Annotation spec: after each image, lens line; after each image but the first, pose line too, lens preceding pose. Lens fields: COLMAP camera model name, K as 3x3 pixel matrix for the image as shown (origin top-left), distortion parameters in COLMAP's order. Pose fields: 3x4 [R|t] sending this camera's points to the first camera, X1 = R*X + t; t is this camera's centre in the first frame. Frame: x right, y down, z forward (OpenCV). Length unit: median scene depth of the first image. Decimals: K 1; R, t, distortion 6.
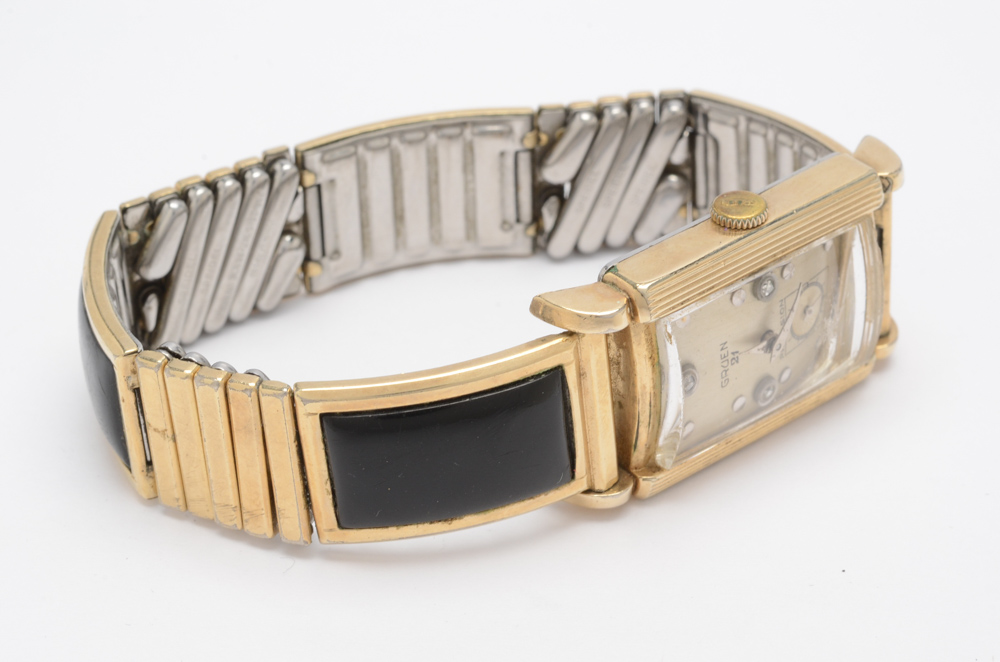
lens RADIAL K [[2638.9, 0, 501.5], [0, 2638.9, 335.3], [0, 0, 1]] dist [-0.130485, 0.000000]
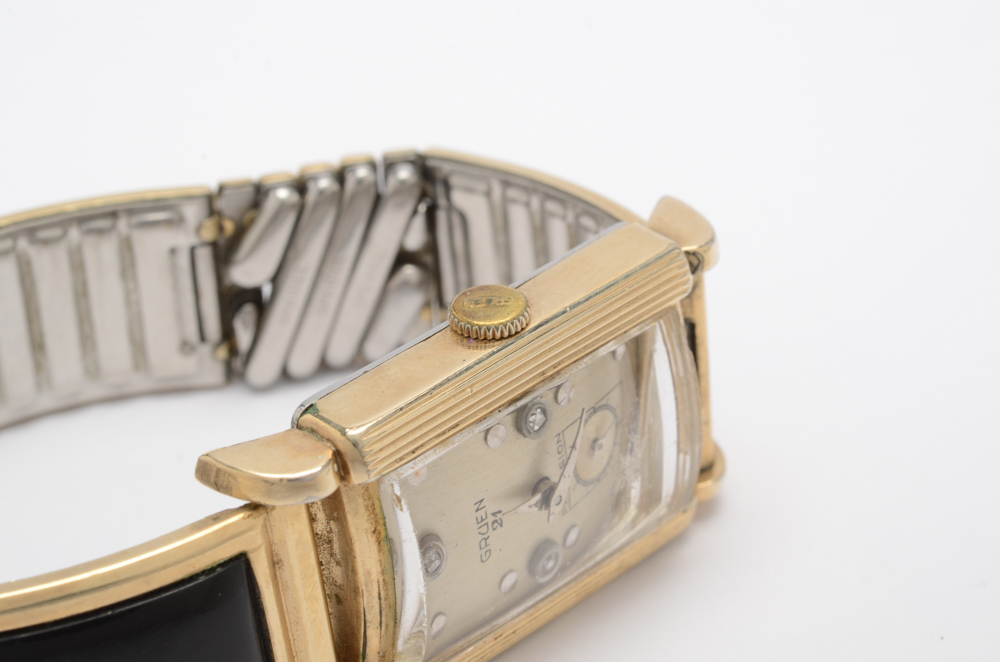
lens RADIAL K [[2638.9, 0, 498.2], [0, 2638.9, 329.2], [0, 0, 1]] dist [-0.130485, 0.000000]
pose [[0.996277, -0.061677, 0.060234, 0.047605], [0.063486, 0.997573, -0.028603, -0.021654], [-0.058324, 0.032321, 0.997774, 0.281804]]
